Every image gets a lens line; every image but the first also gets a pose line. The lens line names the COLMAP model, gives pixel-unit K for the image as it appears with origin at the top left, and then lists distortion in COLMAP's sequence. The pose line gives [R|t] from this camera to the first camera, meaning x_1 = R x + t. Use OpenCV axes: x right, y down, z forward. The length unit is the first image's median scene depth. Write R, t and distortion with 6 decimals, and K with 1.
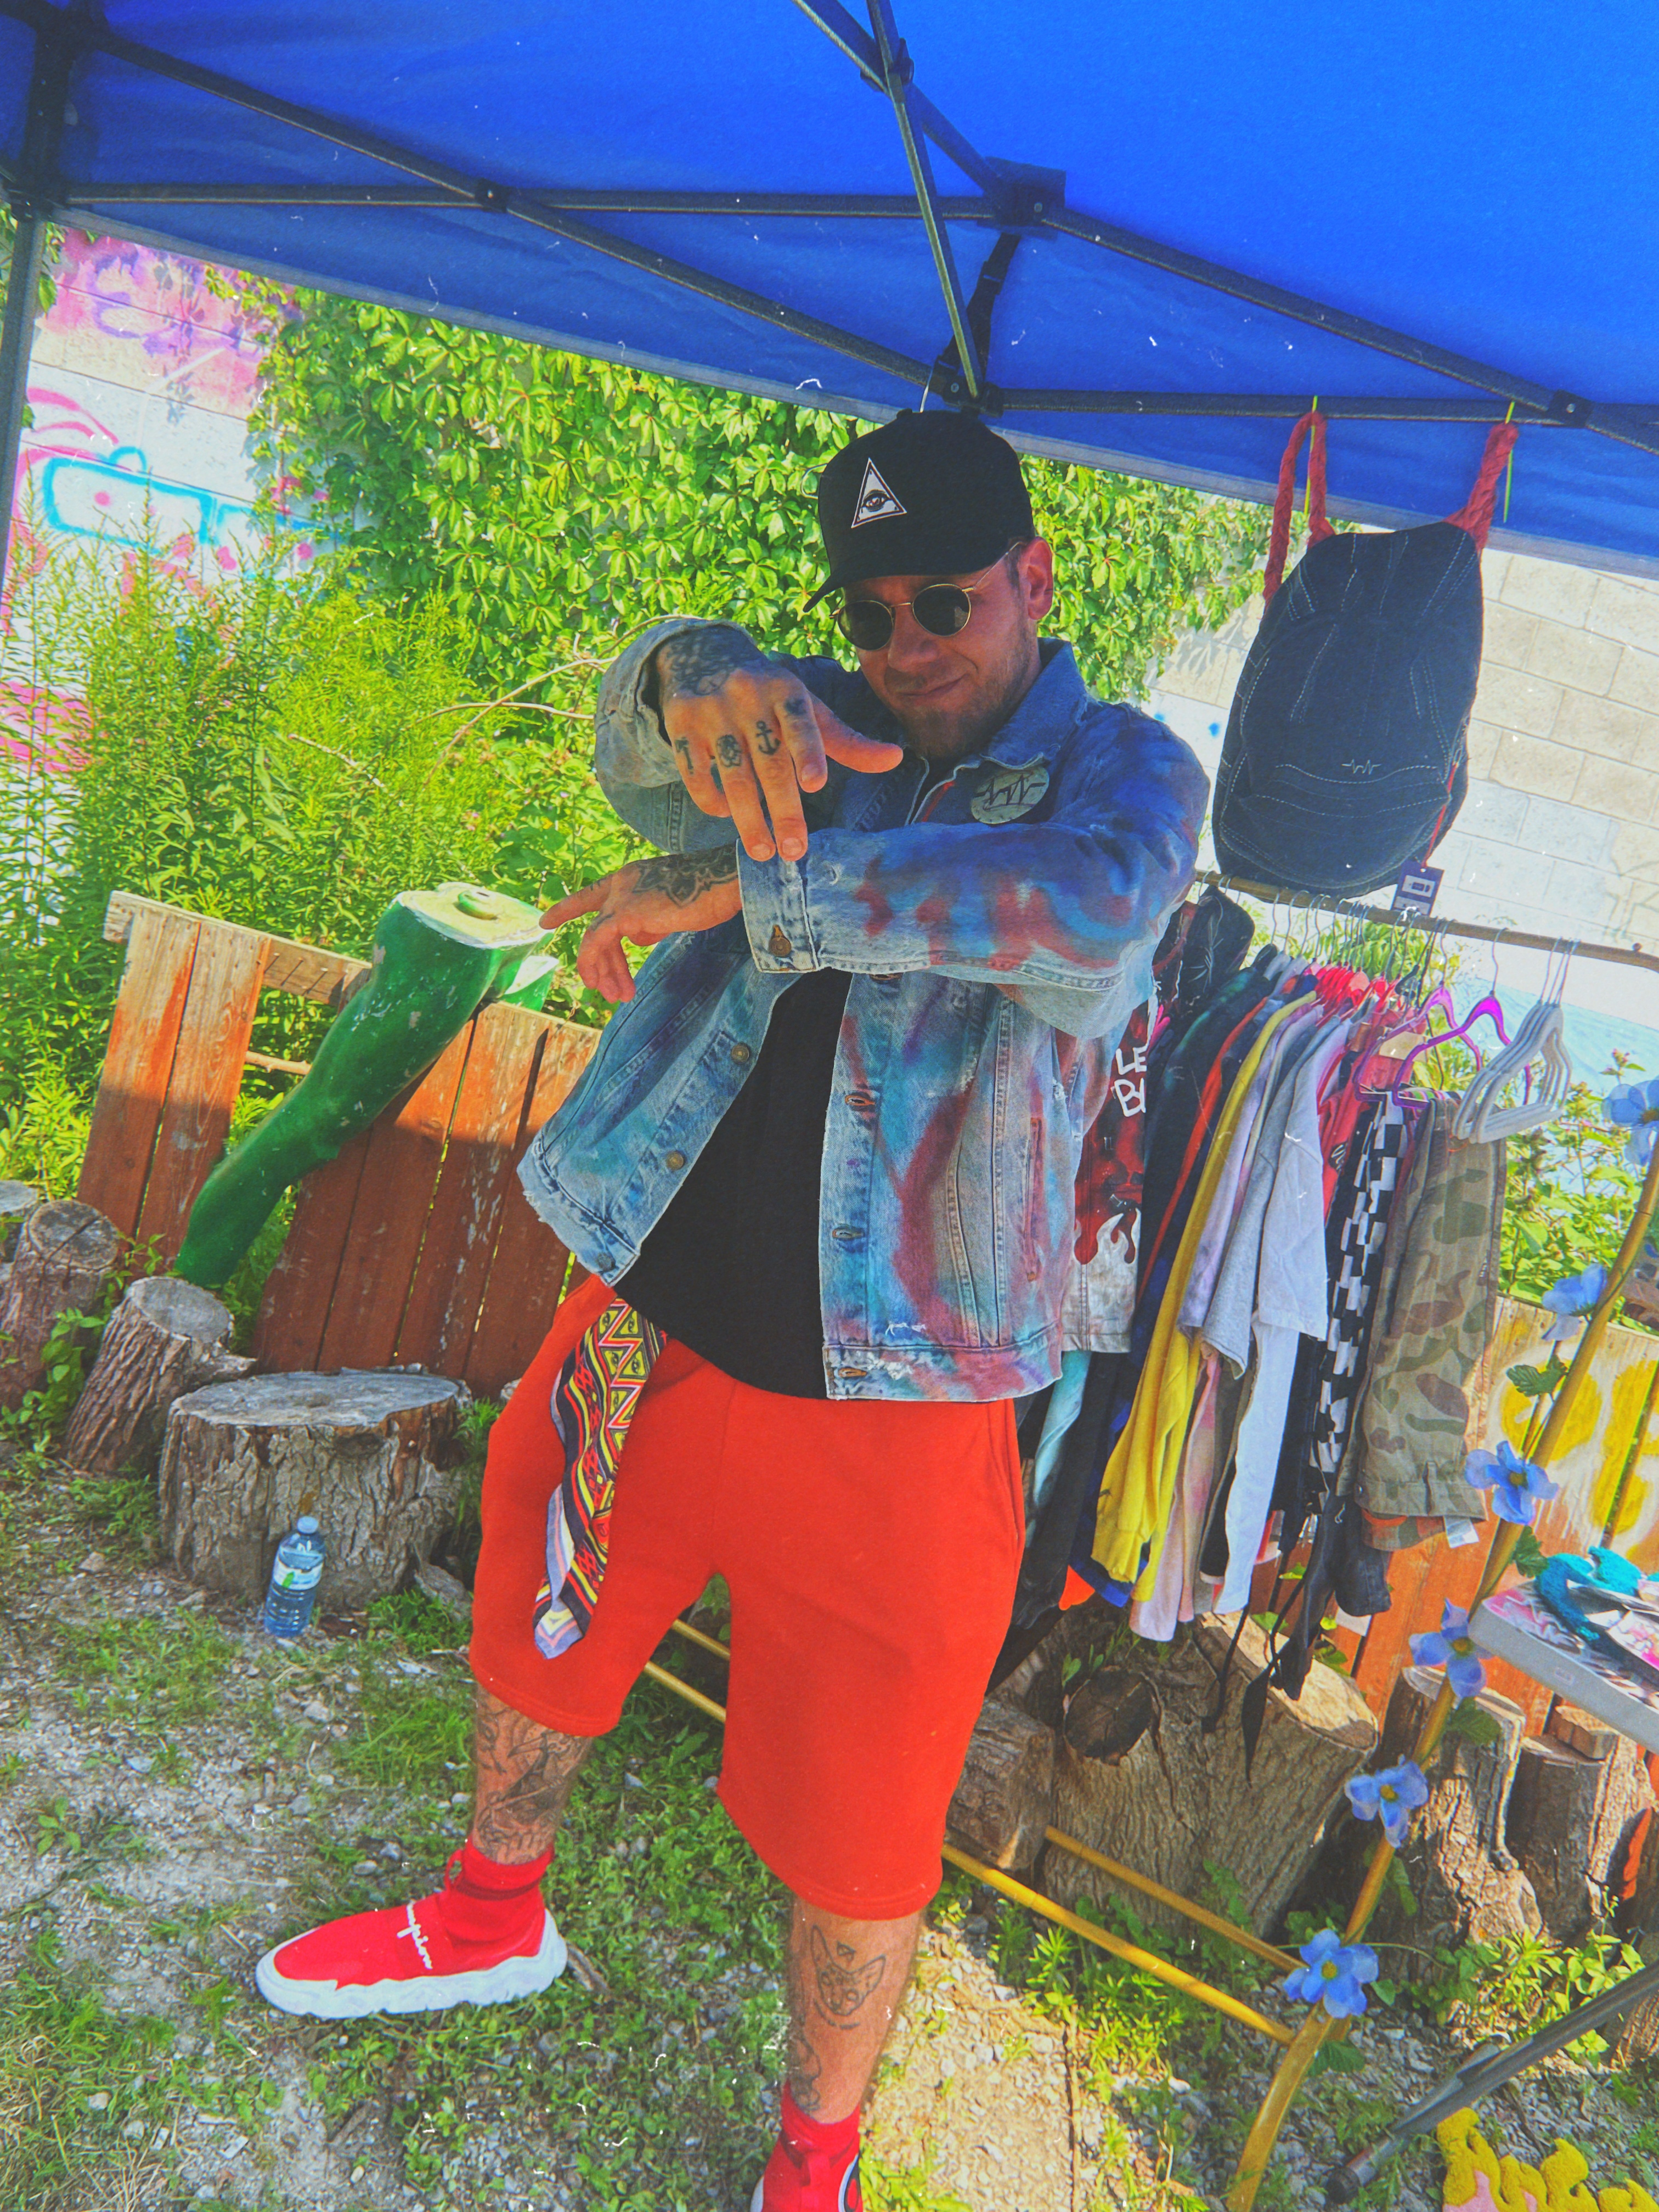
lens RADIAL K [[1649.5, 0, 812.1], [0, 1649.5, 1088.7], [0, 0, 1]] dist [0.092670, -0.085542]
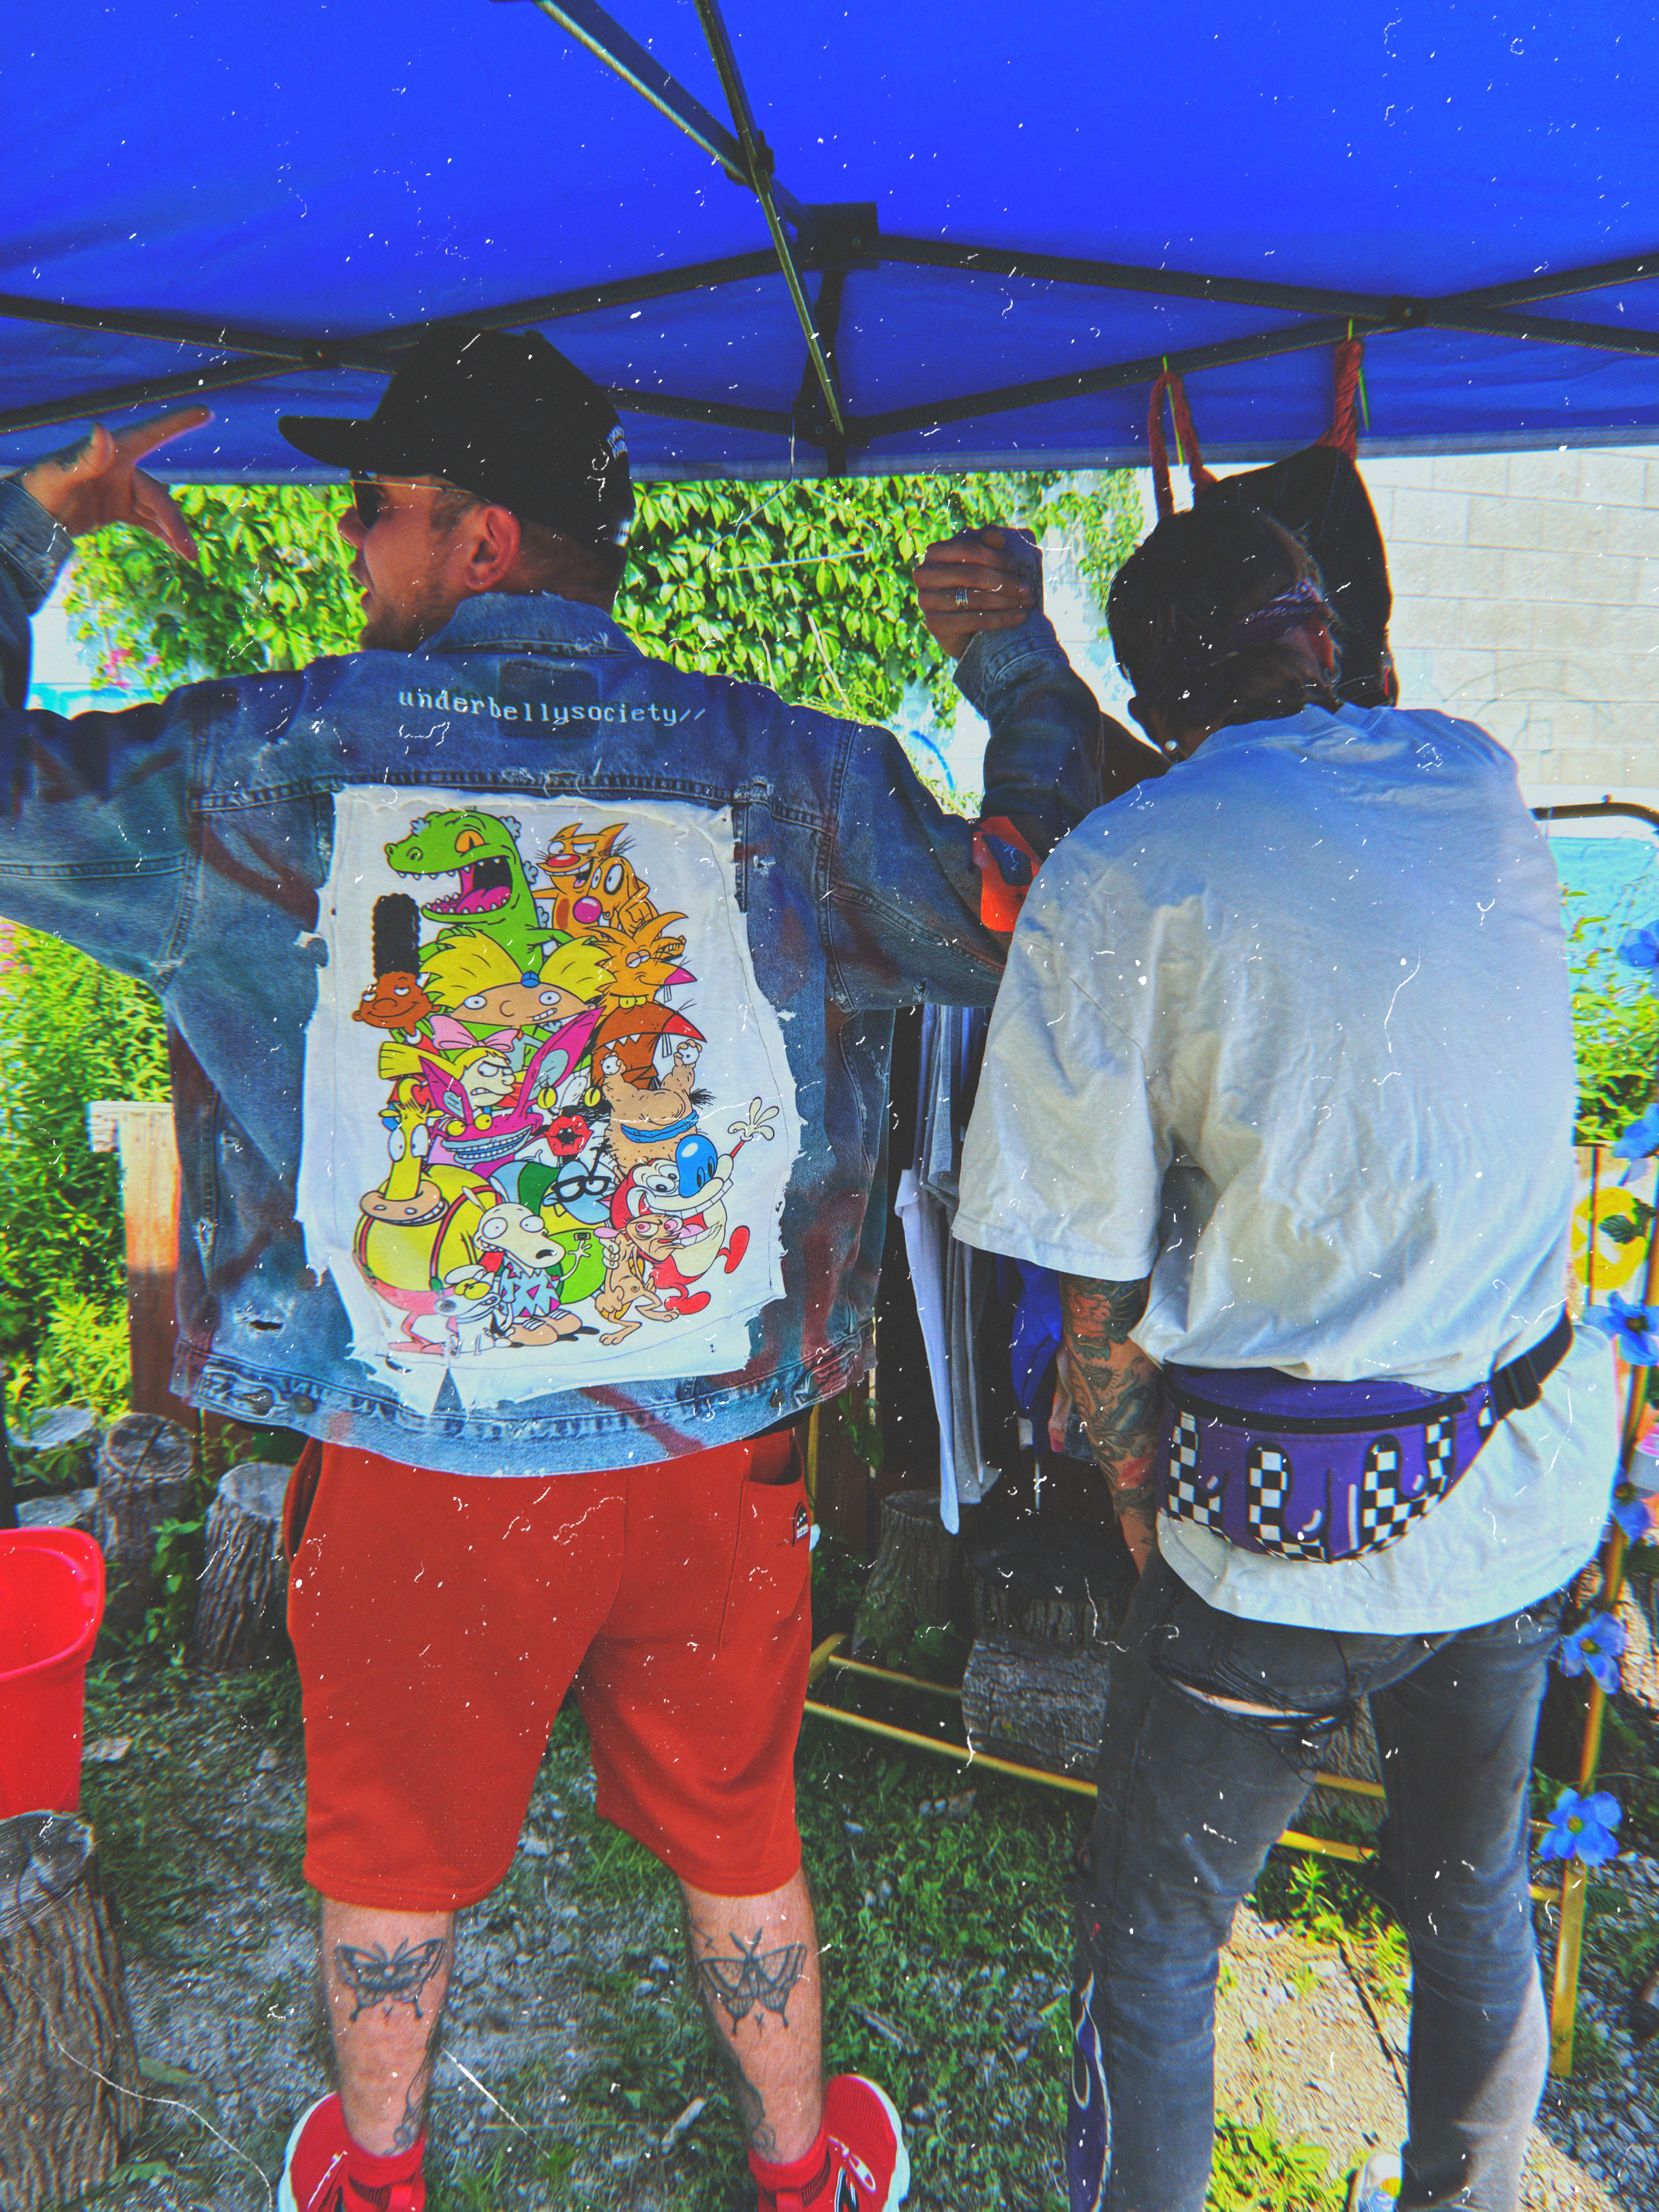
lens RADIAL K [[1609.9, 0, 779.8], [0, 1609.9, 1076.5], [0, 0, 1]] dist [0.039186, -0.031672]
pose [[0.965381, -0.256758, 0.045981, -0.080478], [0.256596, 0.966472, 0.009505, -0.050067], [-0.046880, 0.002622, 0.998897, 0.014375]]
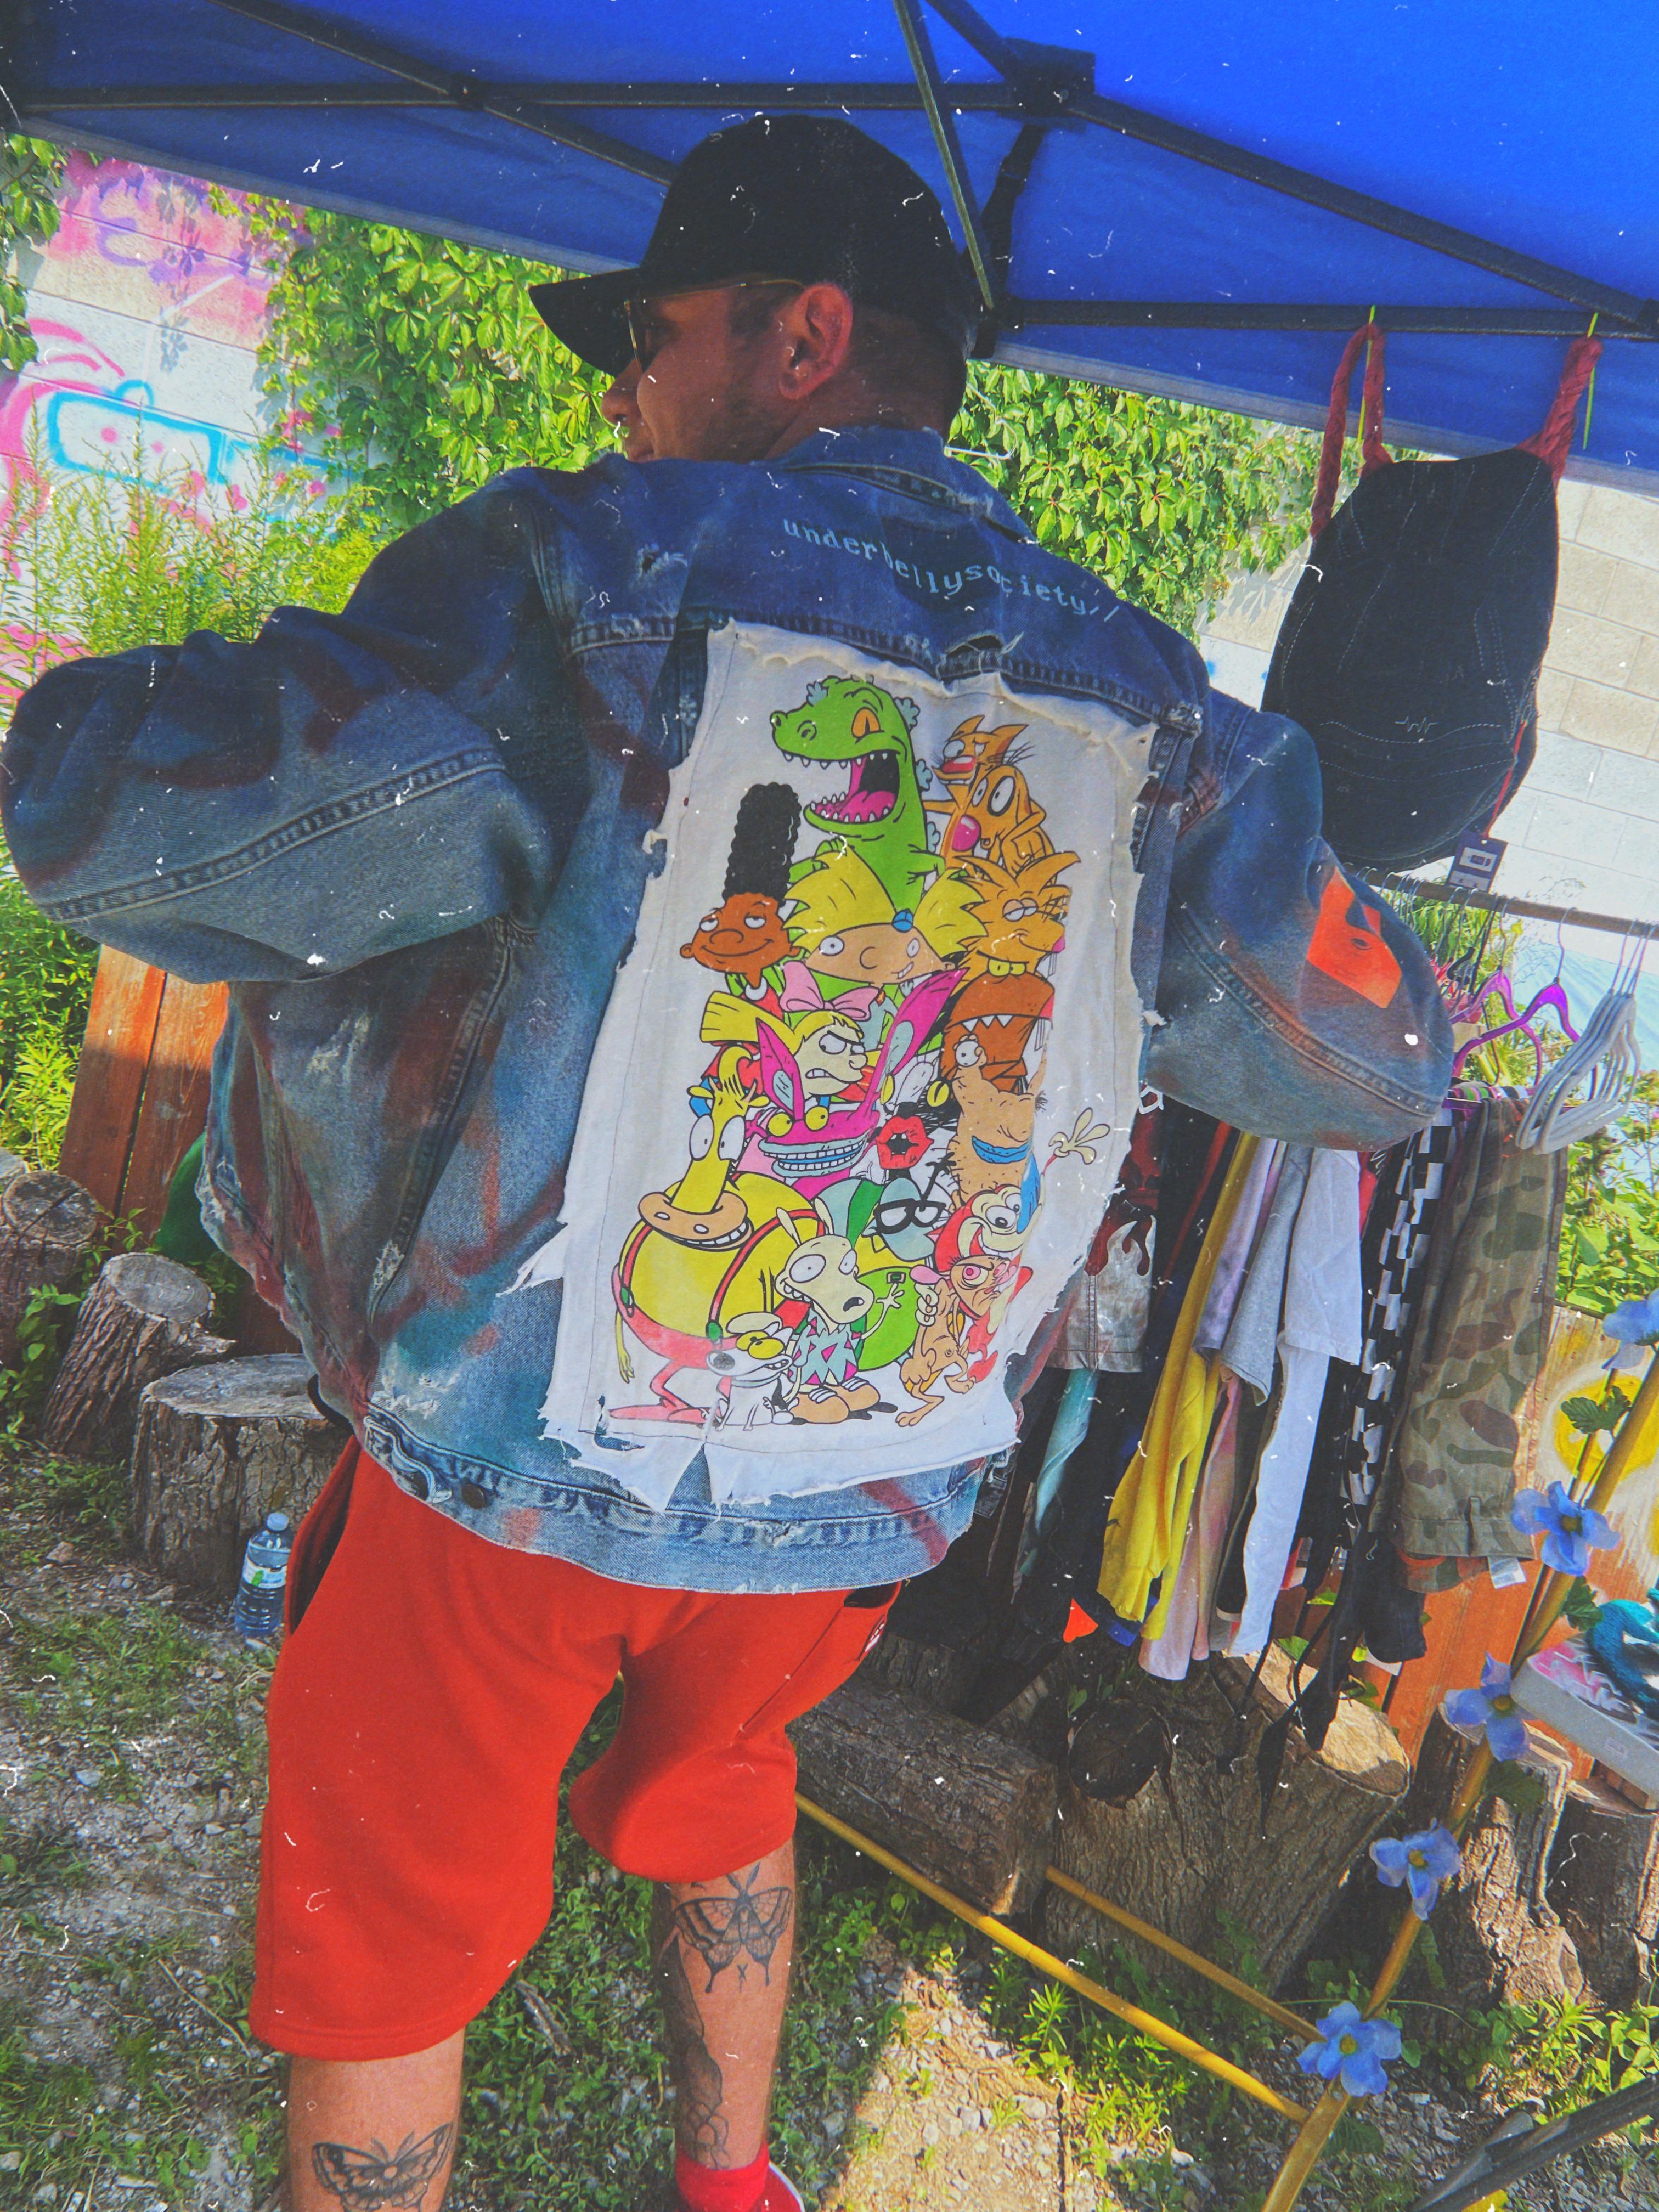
lens RADIAL K [[1649.5, 0, 797.5], [0, 1649.5, 1093.8], [0, 0, 1]] dist [0.092670, -0.085542]
pose [[0.999217, 0.011922, -0.037728, 0.029901], [-0.010621, 0.999349, 0.034477, -0.020437], [0.038114, -0.034050, 0.998693, 0.073365]]
